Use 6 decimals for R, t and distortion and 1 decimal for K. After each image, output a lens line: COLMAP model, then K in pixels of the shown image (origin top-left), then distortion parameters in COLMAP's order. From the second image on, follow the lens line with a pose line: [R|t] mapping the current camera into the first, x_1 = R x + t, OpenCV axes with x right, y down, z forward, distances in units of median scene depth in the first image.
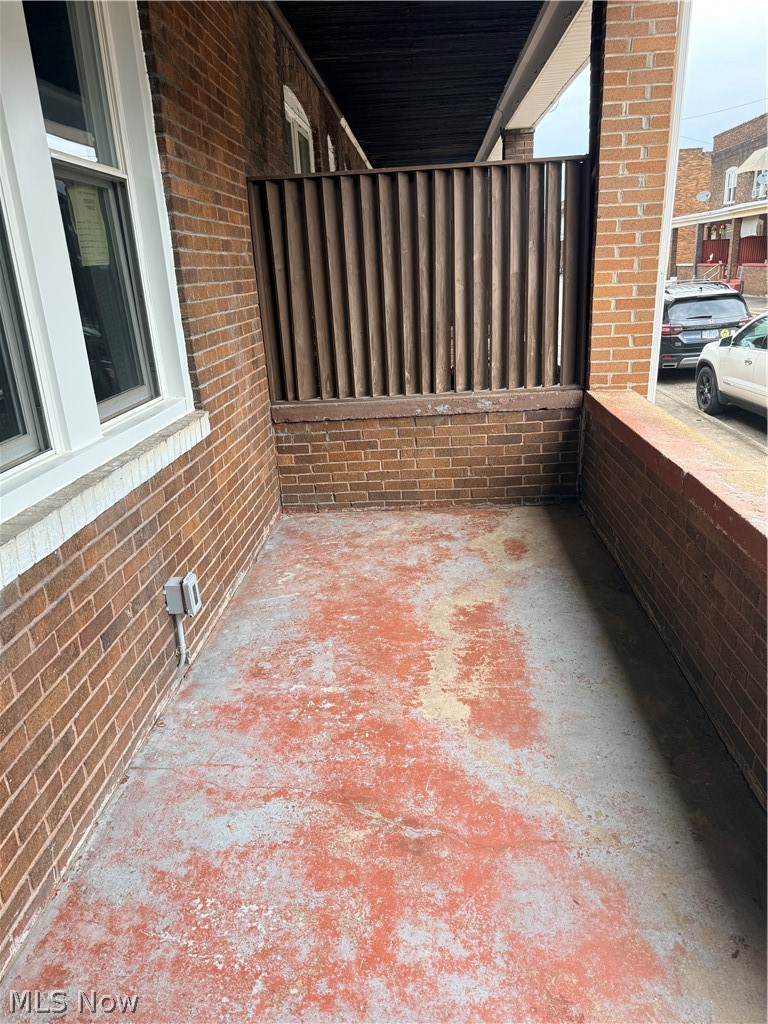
lens RADIAL K [[724.2, 0, 388.9], [0, 724.2, 516.5], [0, 0, 1]] dist [0.006622, -0.012851]
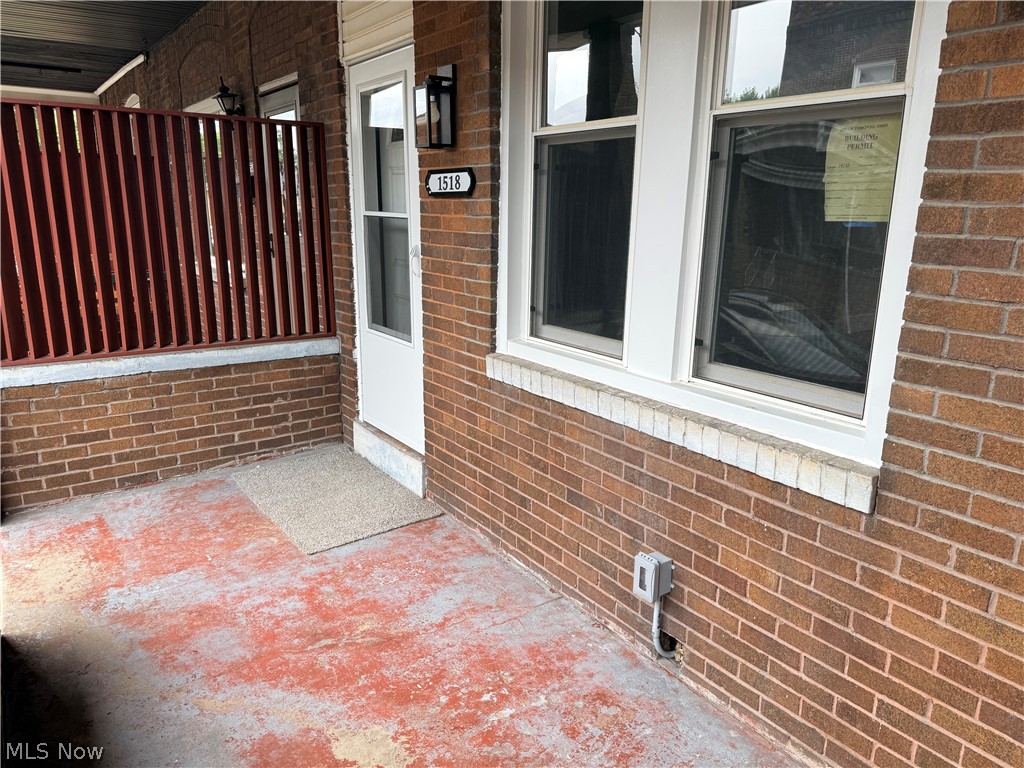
lens RADIAL K [[724.2, 0, 518.6], [0, 724.2, 383.8], [0, 0, 1]] dist [0.006622, -0.012851]
pose [[-0.782024, 0.200719, -0.590043, 0.472415], [-0.172727, 0.839840, 0.514620, -0.753637], [0.598836, 0.504362, -0.622105, 1.903272]]
